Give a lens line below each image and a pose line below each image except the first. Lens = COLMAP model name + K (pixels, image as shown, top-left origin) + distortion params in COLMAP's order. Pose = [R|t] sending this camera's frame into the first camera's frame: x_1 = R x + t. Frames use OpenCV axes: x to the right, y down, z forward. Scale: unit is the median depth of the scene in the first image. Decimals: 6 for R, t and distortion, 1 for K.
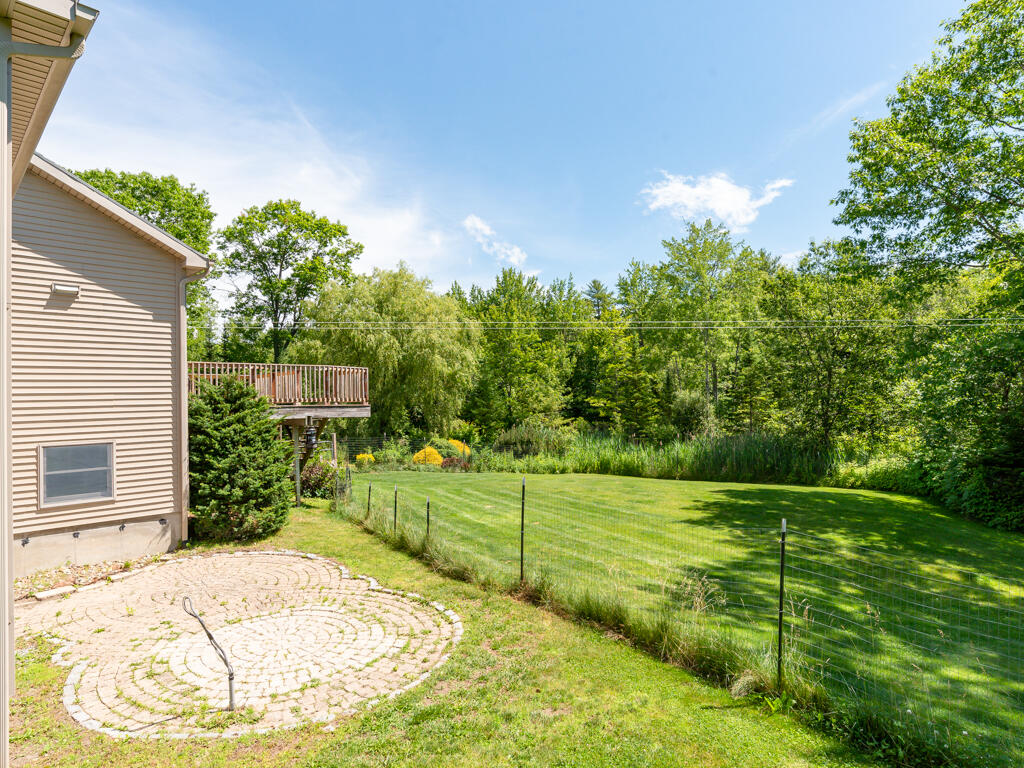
lens RADIAL K [[562.8, 0, 493.1], [0, 562.8, 380.7], [0, 0, 1]] dist [-0.030750, -0.002363]
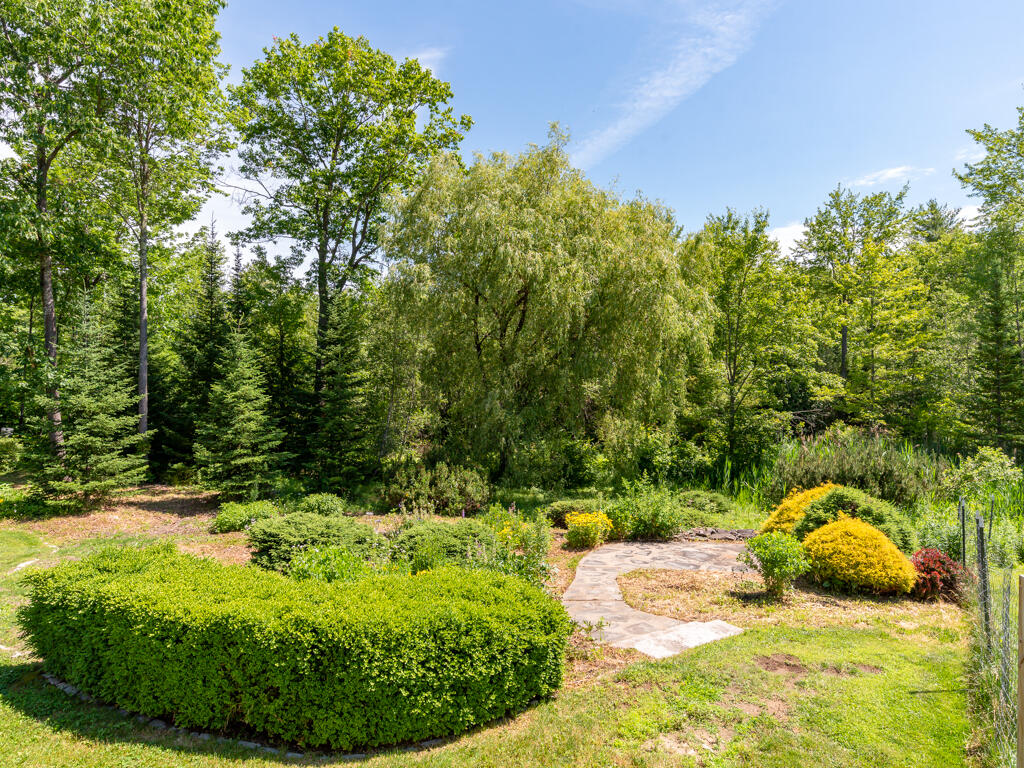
lens RADIAL K [[562.8, 0, 493.1], [0, 562.8, 380.7], [0, 0, 1]] dist [-0.030750, -0.002363]
pose [[0.999693, 0.020904, -0.013331, -0.198688], [-0.020573, 0.999489, 0.024472, 0.017096], [0.013835, -0.024191, 0.999612, 0.408218]]
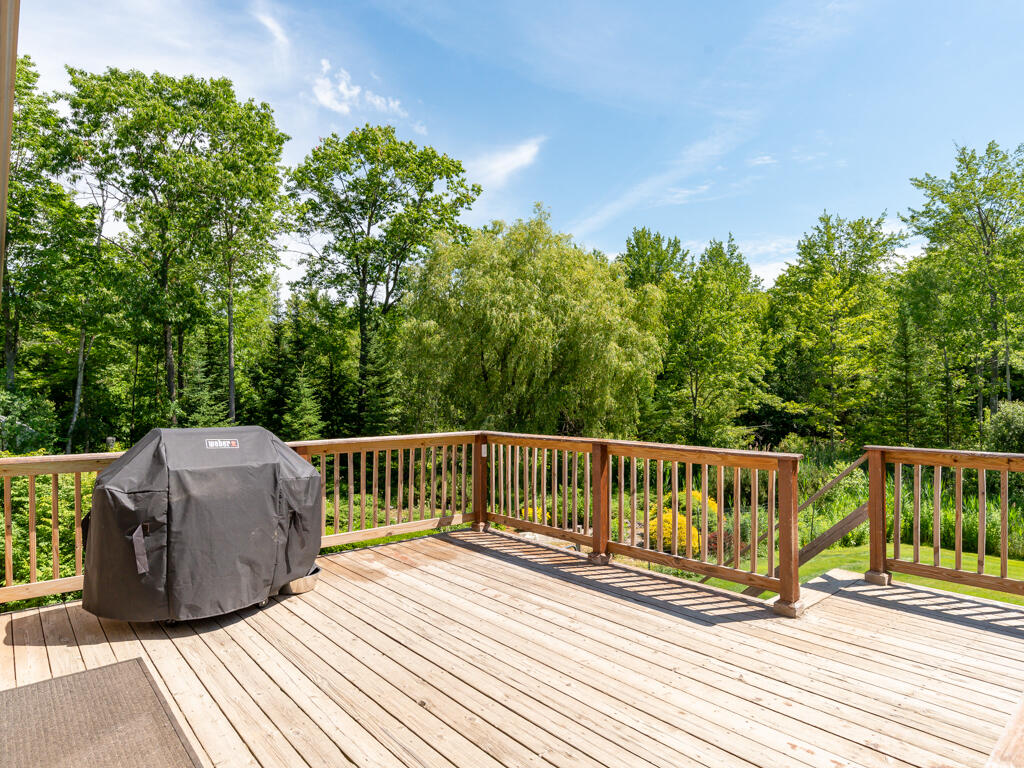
lens RADIAL K [[593.6, 0, 499.3], [0, 593.6, 381.3], [0, 0, 1]] dist [-0.062123, 0.042224]
pose [[0.995463, 0.008717, -0.094749, -0.136660], [-0.005681, 0.999463, 0.032262, -0.018433], [0.094979, -0.031577, 0.994978, 0.243827]]
